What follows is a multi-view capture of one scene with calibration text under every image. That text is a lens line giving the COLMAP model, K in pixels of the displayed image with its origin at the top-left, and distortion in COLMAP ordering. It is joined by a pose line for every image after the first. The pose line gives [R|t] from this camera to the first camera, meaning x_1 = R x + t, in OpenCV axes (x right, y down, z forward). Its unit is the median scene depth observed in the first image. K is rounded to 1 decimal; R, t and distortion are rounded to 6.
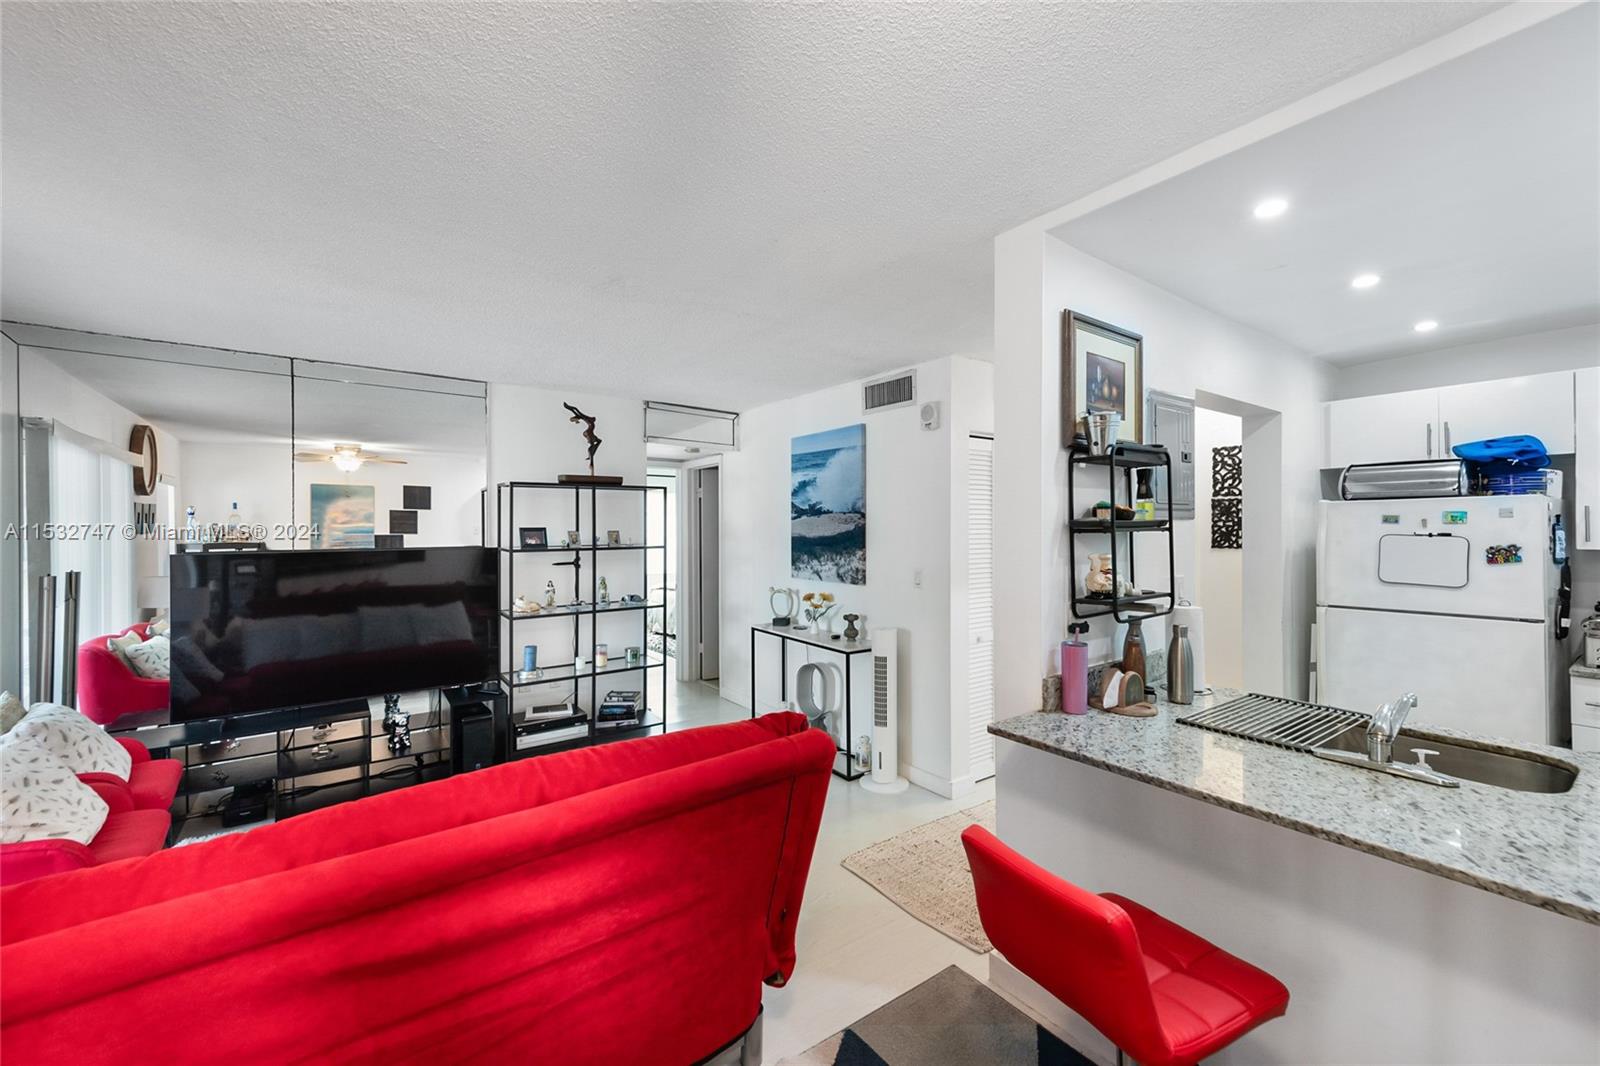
lens RADIAL K [[636.9, 0, 821.7], [0, 636.9, 524.2], [0, 0, 1]] dist [0.019893, -0.003671]
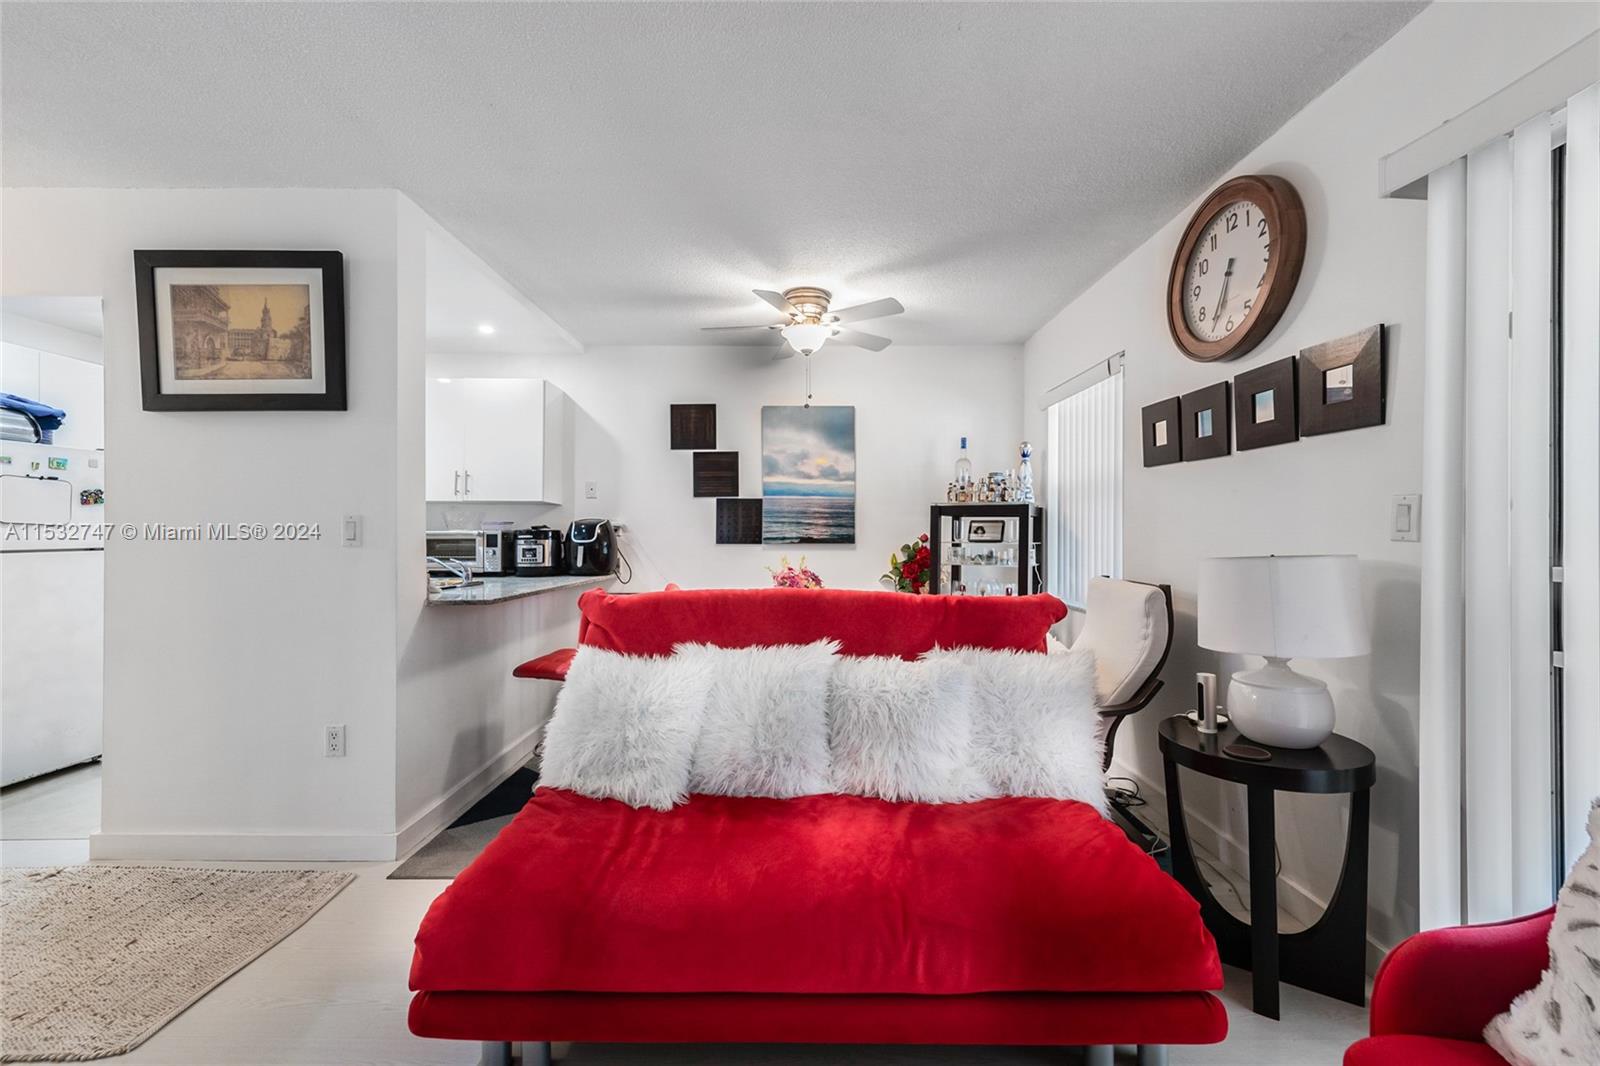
lens RADIAL K [[636.9, 0, 805.4], [0, 636.9, 533.2], [0, 0, 1]] dist [0.019893, -0.003671]
pose [[-0.795975, 0.000068, 0.605329, -0.674959], [-0.000026, 1.000000, -0.000147, 0.100932], [-0.605329, -0.000133, -0.795975, 1.011217]]
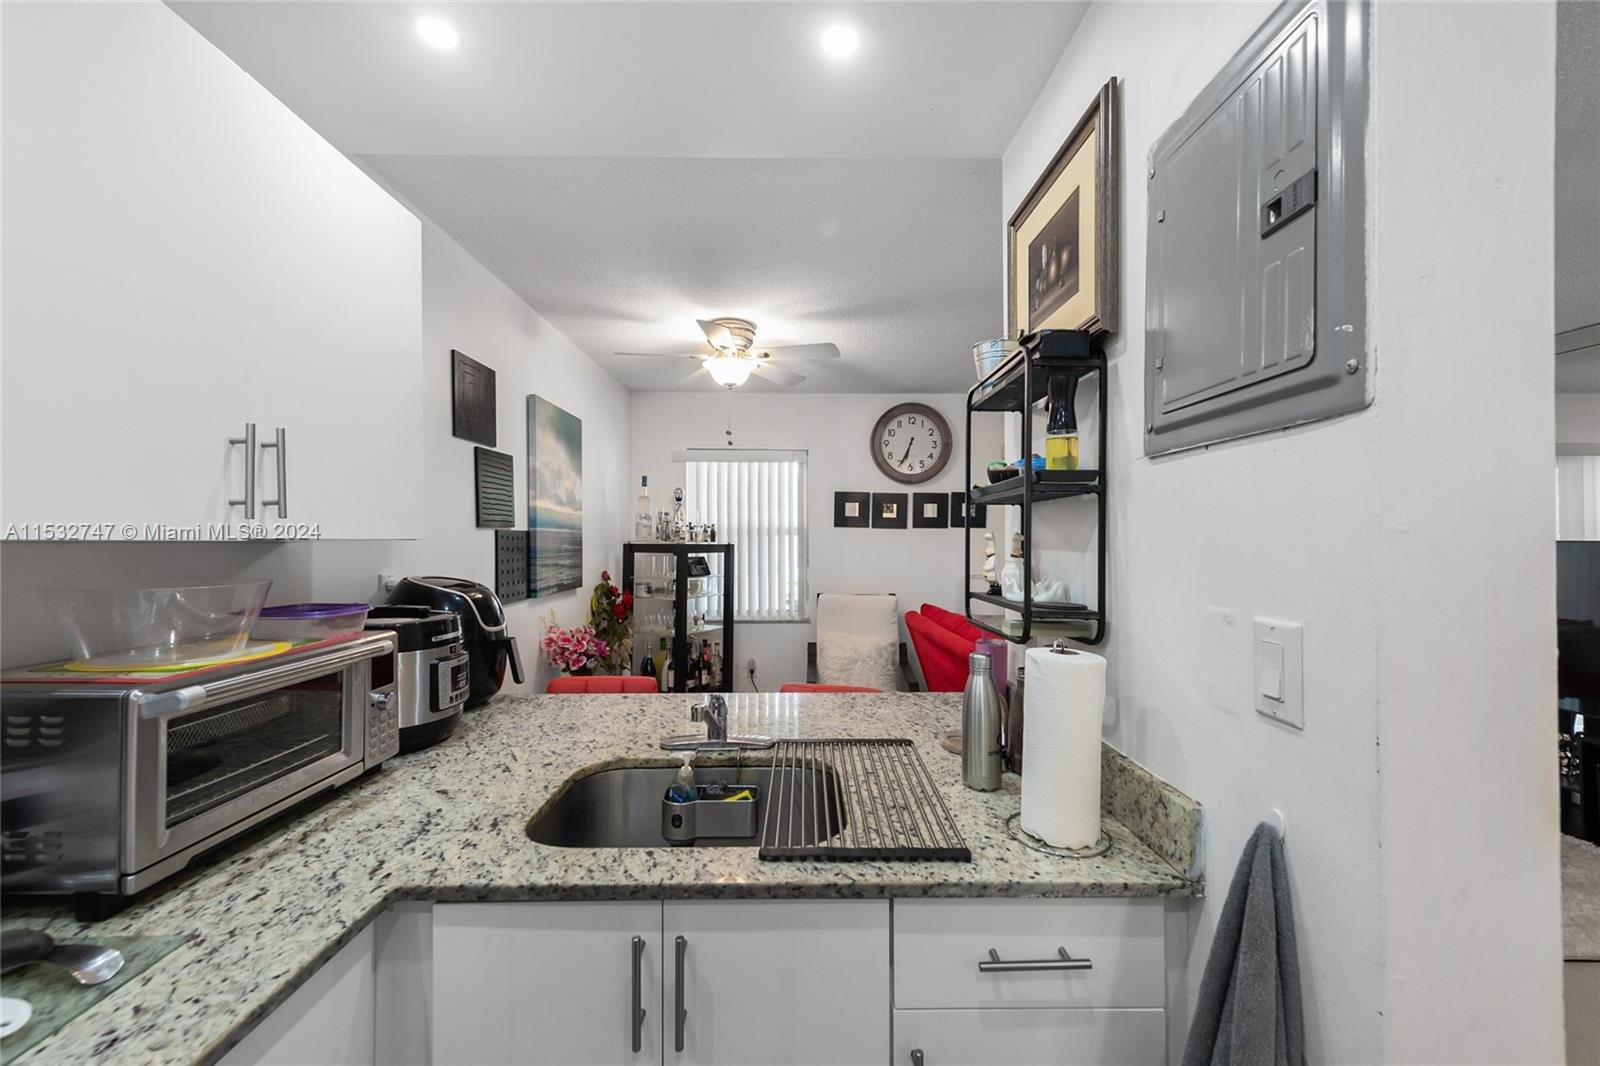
lens RADIAL K [[636.9, 0, 794.3], [0, 636.9, 531.9], [0, 0, 1]] dist [0.019893, -0.003671]
pose [[-0.598896, -0.008621, -0.800781, 0.780953], [-0.002780, 0.999958, -0.008687, 0.032198], [0.800822, -0.002977, -0.598895, 0.831059]]
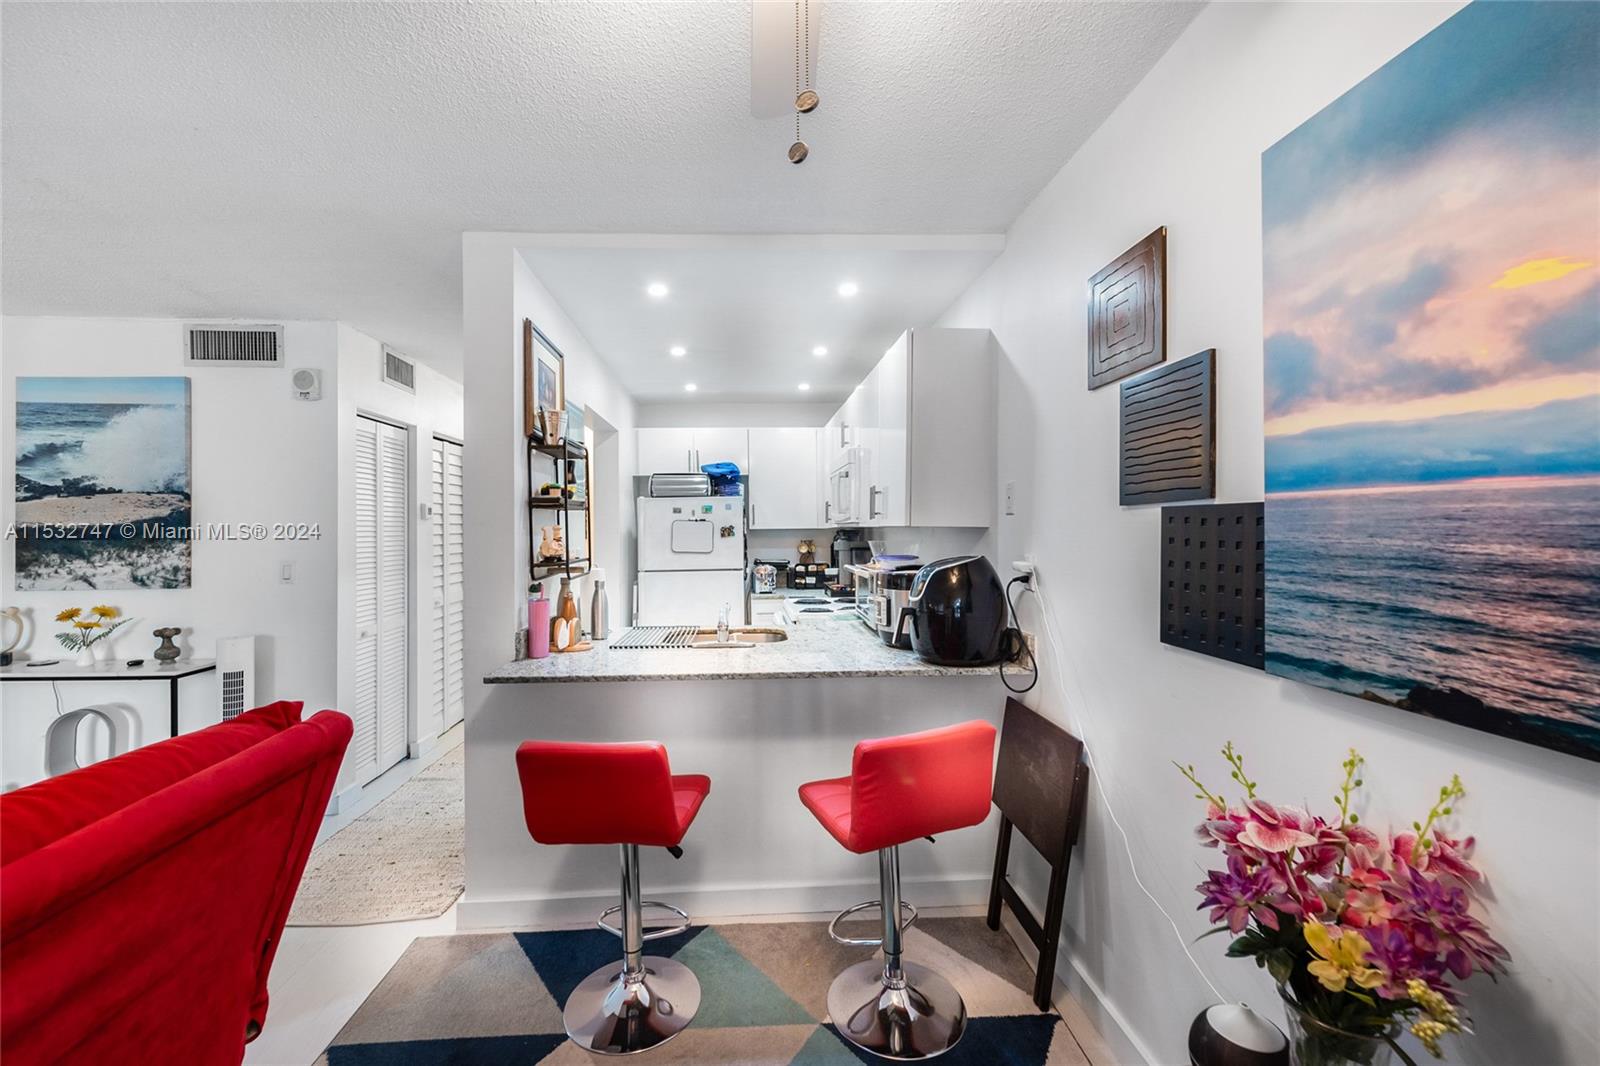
lens RADIAL K [[636.9, 0, 778.0], [0, 636.9, 522.6], [0, 0, 1]] dist [0.019893, -0.003671]
pose [[0.553341, 0.003976, 0.832946, -0.221995], [0.009001, 0.999902, -0.010753, 0.037501], [-0.832906, 0.013448, 0.553251, -0.022401]]
